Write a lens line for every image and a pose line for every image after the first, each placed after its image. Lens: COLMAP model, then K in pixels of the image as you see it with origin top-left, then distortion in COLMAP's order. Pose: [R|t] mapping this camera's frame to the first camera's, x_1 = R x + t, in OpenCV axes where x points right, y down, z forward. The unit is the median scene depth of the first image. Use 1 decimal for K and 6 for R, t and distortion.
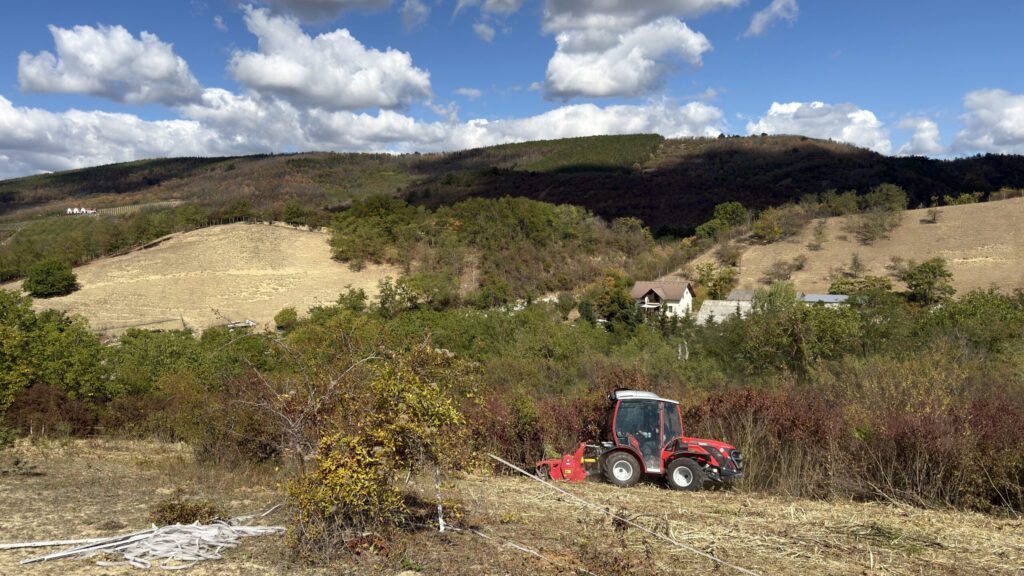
lens RADIAL K [[759.4, 0, 511.1], [0, 759.4, 288.4], [0, 0, 1]] dist [-0.000178, 0.000058]
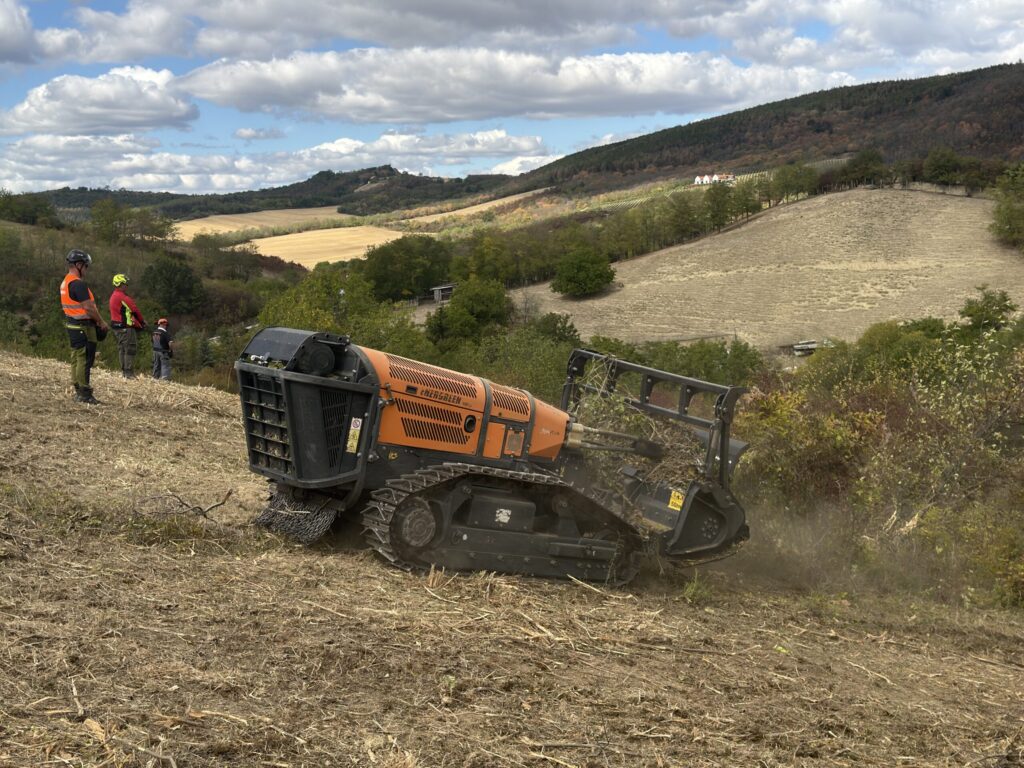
lens RADIAL K [[1338.4, 0, 511.0], [0, 1338.4, 384.9], [0, 0, 1]] dist [0.052971, 0.000000]
pose [[0.759326, 0.052657, -0.648576, 0.173354], [-0.014029, 0.997814, 0.064585, 0.009351], [0.650559, -0.039942, 0.758405, -0.039002]]
